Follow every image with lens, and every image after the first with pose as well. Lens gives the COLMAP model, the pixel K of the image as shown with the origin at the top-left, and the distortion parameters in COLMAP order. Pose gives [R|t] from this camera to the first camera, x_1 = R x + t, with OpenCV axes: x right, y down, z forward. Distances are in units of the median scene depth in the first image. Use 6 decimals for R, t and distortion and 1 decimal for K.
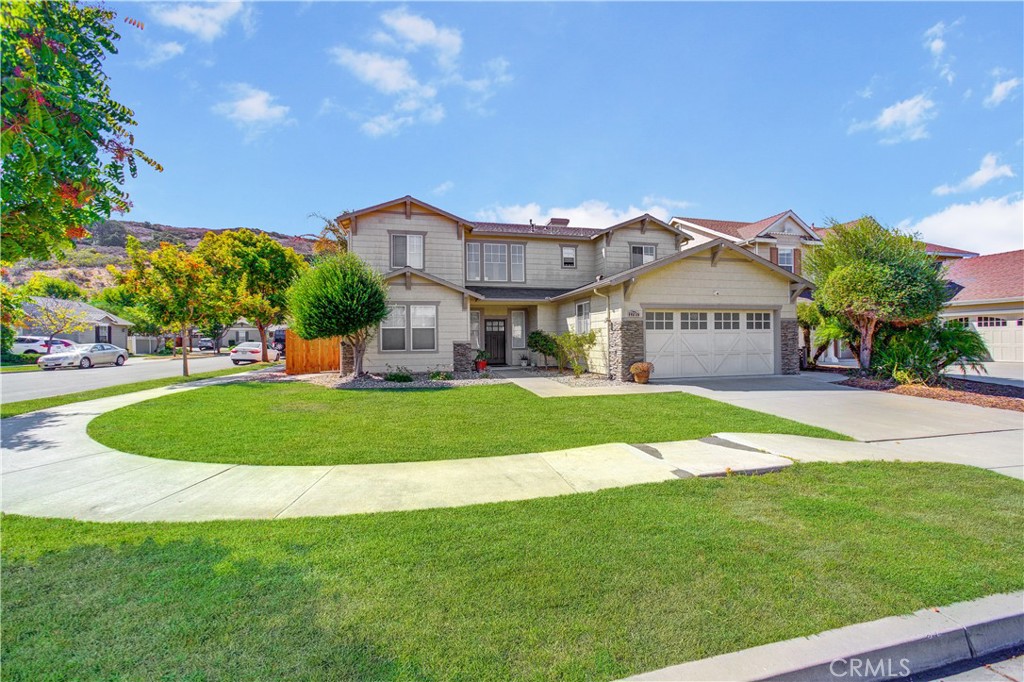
lens RADIAL K [[404.6, 0, 515.3], [0, 404.6, 341.0], [0, 0, 1]] dist [-0.018564, 0.004048]
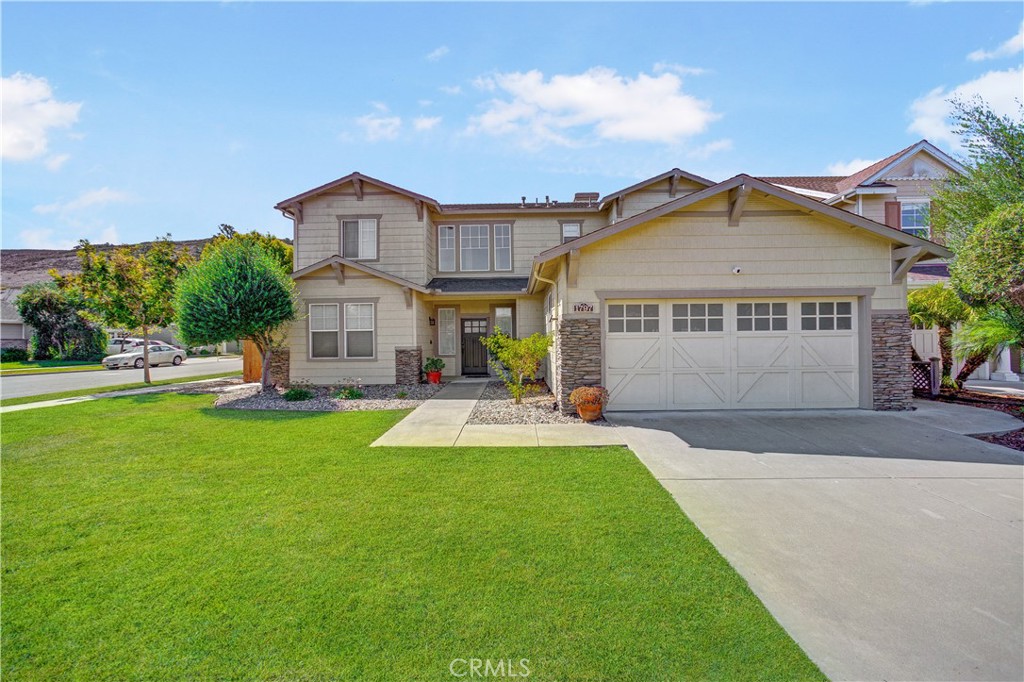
lens RADIAL K [[404.6, 0, 511.1], [0, 404.6, 341.5], [0, 0, 1]] dist [-0.018564, 0.004048]
pose [[0.968166, 0.000581, -0.250308, 0.267597], [0.000768, 0.999986, 0.005294, -0.013988], [0.250307, -0.005318, 0.968152, 0.283303]]
